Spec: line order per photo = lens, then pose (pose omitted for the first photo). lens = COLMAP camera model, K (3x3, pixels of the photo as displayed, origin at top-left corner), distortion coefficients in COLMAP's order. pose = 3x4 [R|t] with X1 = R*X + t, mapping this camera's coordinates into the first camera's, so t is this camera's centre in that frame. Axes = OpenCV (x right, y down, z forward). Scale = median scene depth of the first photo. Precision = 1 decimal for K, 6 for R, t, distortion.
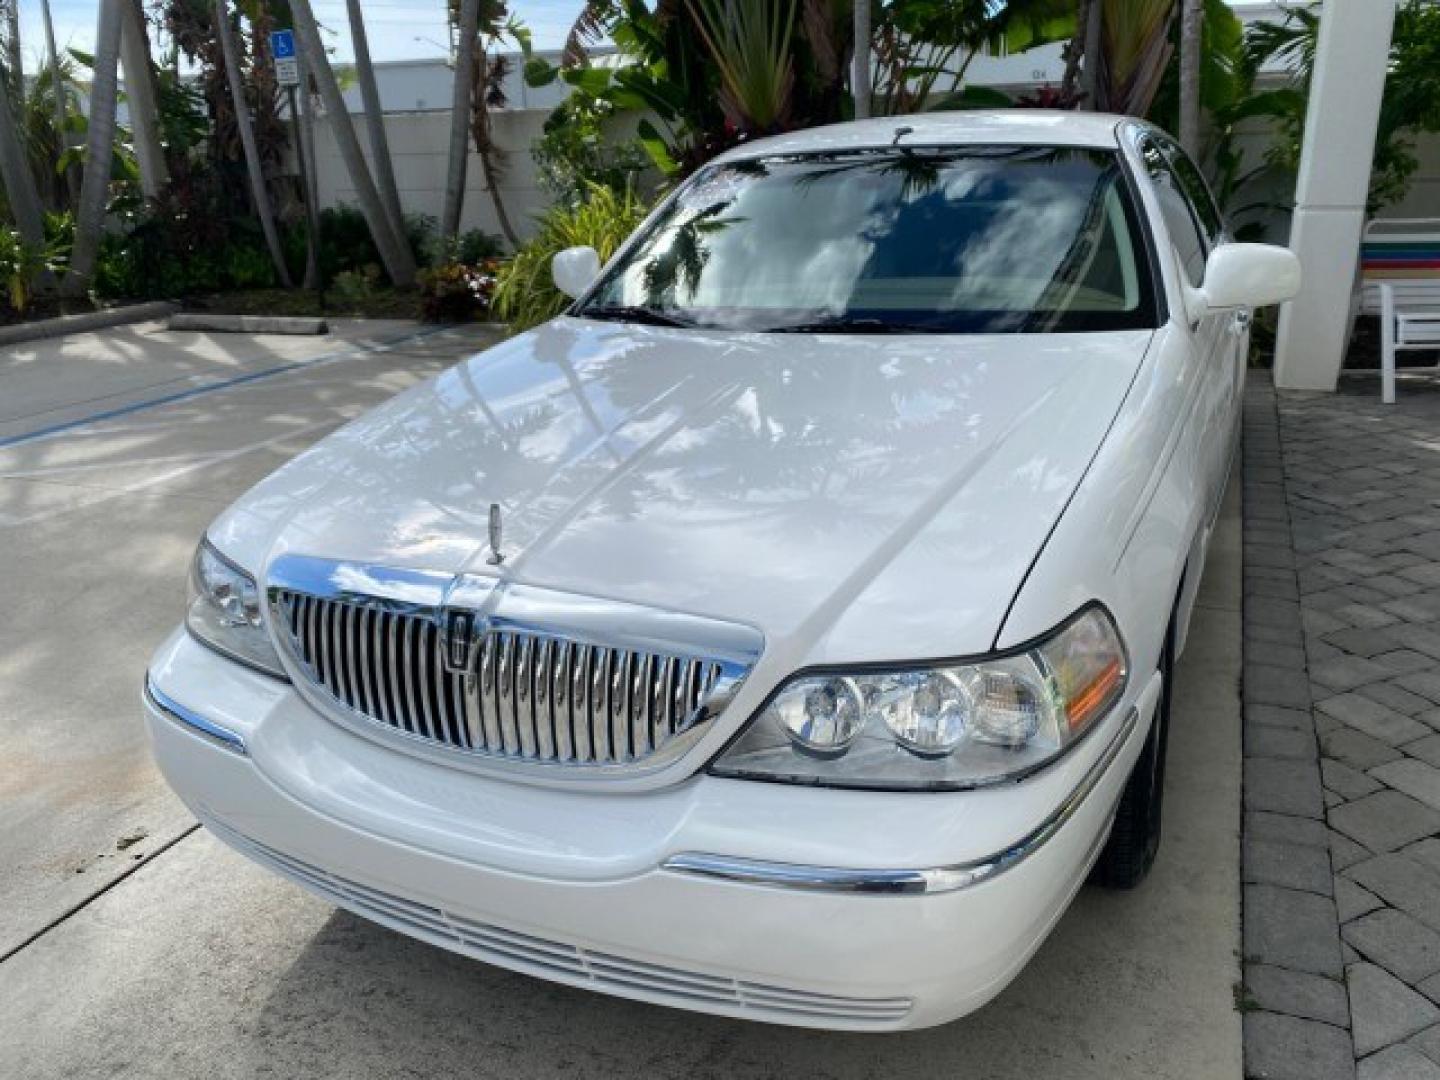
lens RADIAL K [[1087.9, 0, 727.4], [0, 1087.9, 507.6], [0, 0, 1]] dist [0.001391, -0.002918]
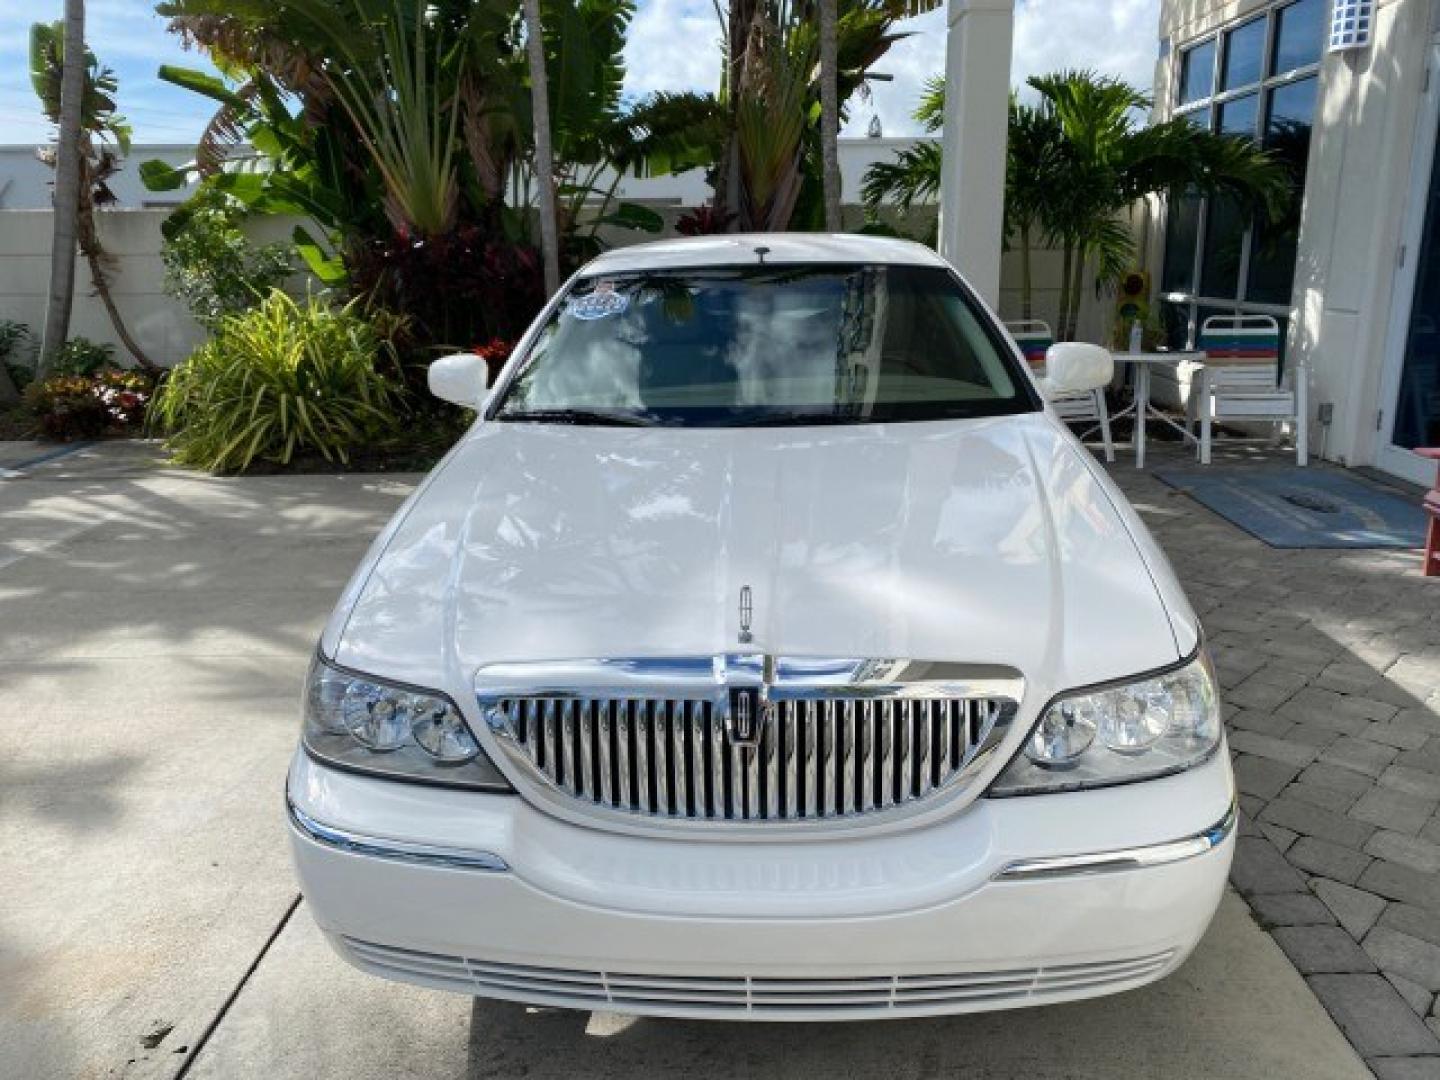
lens RADIAL K [[1076.4, 0, 718.4], [0, 1076.4, 513.9], [0, 0, 1]] dist [0.007479, -0.002383]
pose [[0.928783, -0.071191, 0.363723, -0.108144], [0.101365, 0.992754, -0.064531, -0.001694], [-0.356494, 0.096804, 0.929269, -0.000074]]
